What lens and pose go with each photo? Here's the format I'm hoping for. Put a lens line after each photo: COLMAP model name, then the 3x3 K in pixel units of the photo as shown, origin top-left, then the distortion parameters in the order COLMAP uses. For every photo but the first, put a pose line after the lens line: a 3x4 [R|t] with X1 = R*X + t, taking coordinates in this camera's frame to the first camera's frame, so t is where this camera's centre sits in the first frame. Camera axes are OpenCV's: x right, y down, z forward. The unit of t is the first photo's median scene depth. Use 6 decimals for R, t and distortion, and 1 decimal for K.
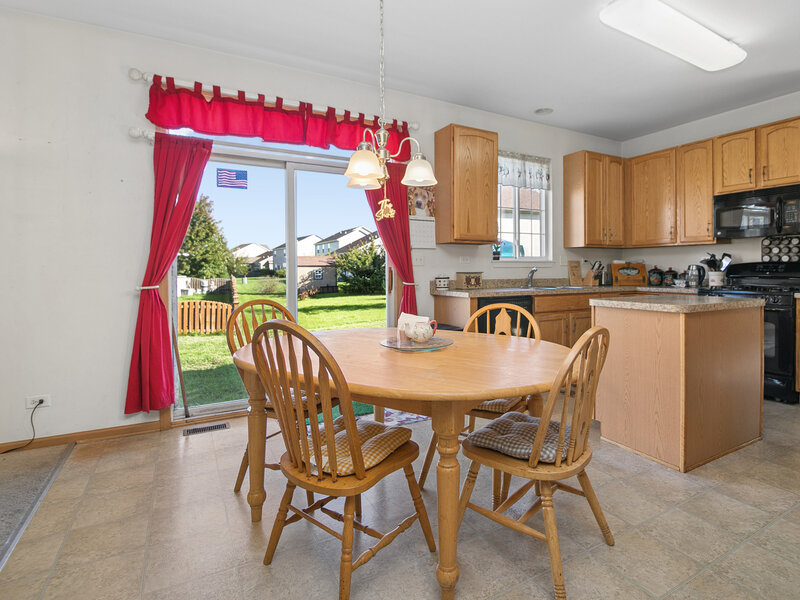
lens RADIAL K [[437.8, 0, 419.6], [0, 437.8, 280.8], [0, 0, 1]] dist [-0.015947, -0.001924]
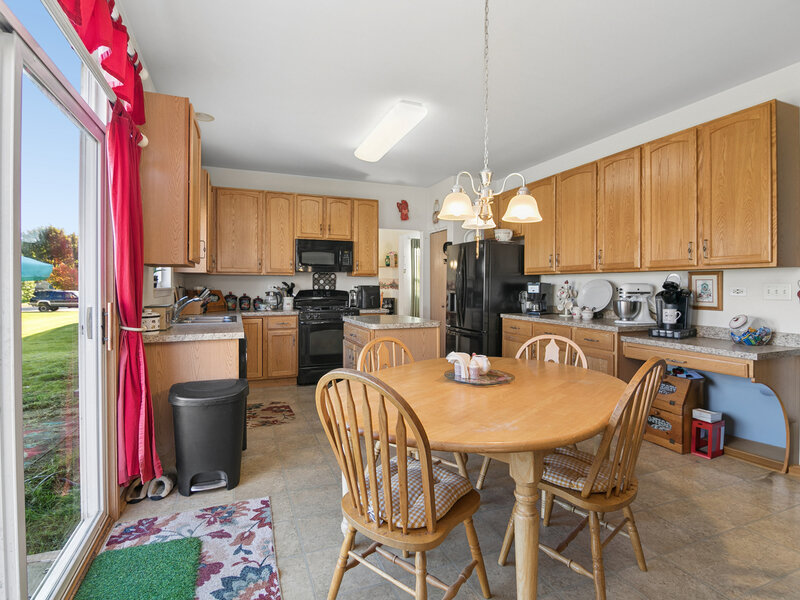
lens RADIAL K [[402.5, 0, 399.0], [0, 402.5, 286.4], [0, 0, 1]] dist [-0.000103, -0.000042]
pose [[0.137549, 0.003626, 0.990488, -0.473907], [0.021483, 0.999747, -0.006643, -0.039373], [-0.990262, 0.022192, 0.137437, 0.543982]]
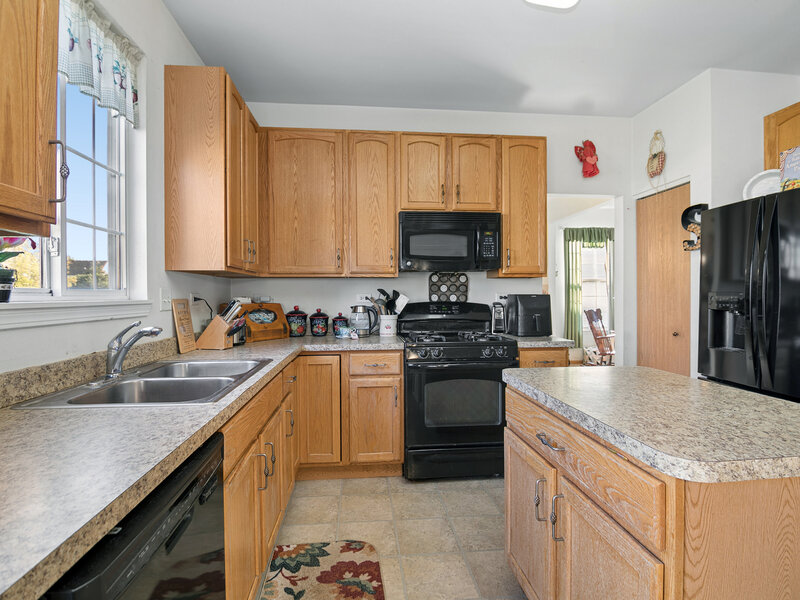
lens RADIAL K [[400.0, 0, 397.6], [0, 400.0, 296.5], [0, 0, 1]] dist [-0.000102, -0.000113]
pose [[0.410588, 0.001721, 0.911819, 0.066401], [0.025212, 0.999594, -0.013239, -0.045437], [-0.911472, 0.028424, 0.410378, 0.744388]]
